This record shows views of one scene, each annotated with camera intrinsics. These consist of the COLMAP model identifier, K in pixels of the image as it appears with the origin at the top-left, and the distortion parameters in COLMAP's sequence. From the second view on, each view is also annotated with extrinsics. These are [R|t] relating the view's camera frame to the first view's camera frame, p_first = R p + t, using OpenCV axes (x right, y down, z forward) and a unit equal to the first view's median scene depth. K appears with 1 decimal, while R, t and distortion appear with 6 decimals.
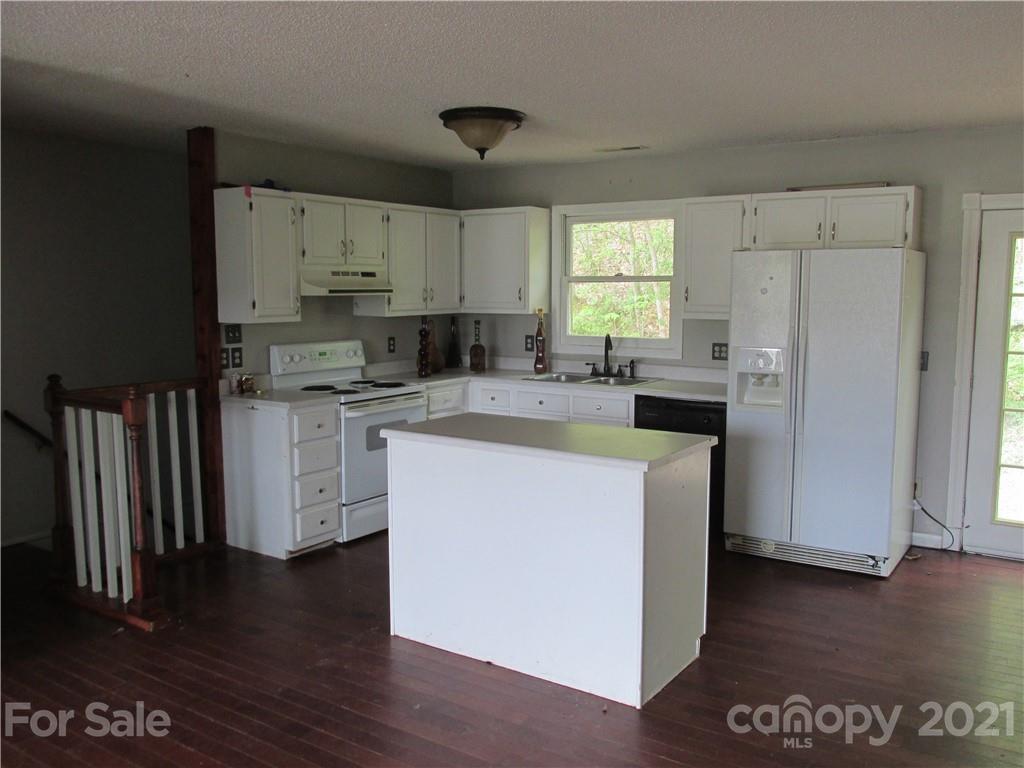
lens RADIAL K [[869.7, 0, 512.0], [0, 869.7, 384.0], [0, 0, 1]] dist [-0.011566, -0.009029]
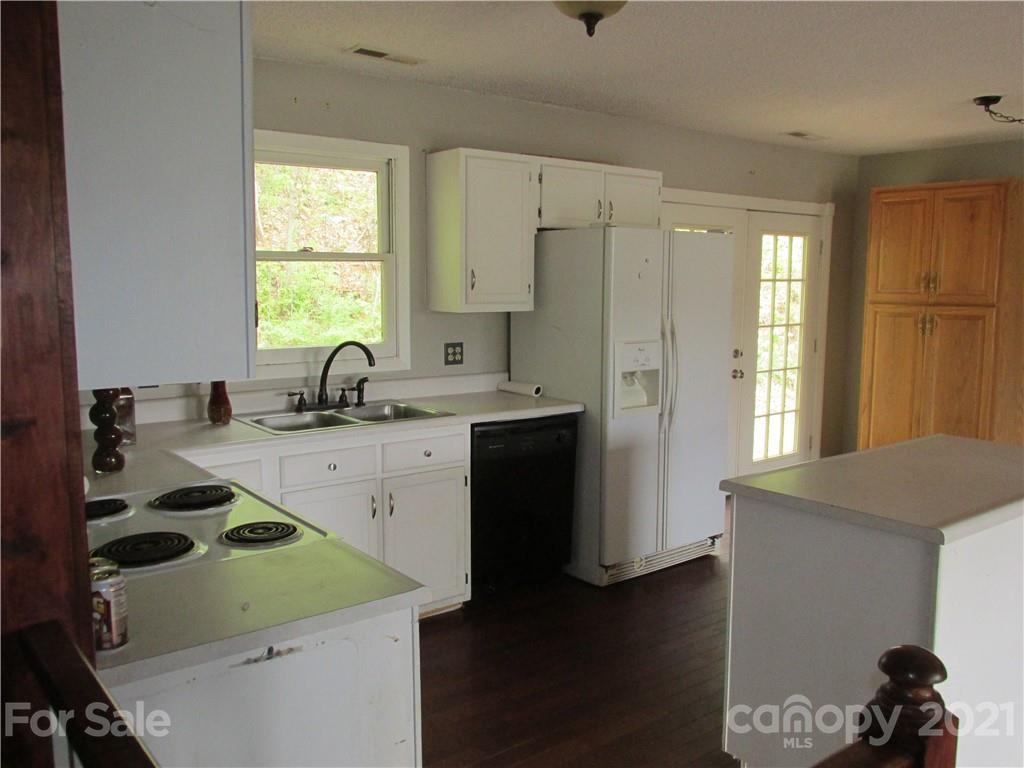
lens RADIAL K [[845.4, 0, 512.0], [0, 845.4, 384.0], [0, 0, 1]] dist [0.000877, 0.002223]
pose [[0.323416, -0.120923, 0.938499, -0.455090], [0.099046, 0.990679, 0.093514, -0.075790], [-0.941059, 0.062710, 0.332379, 0.699314]]
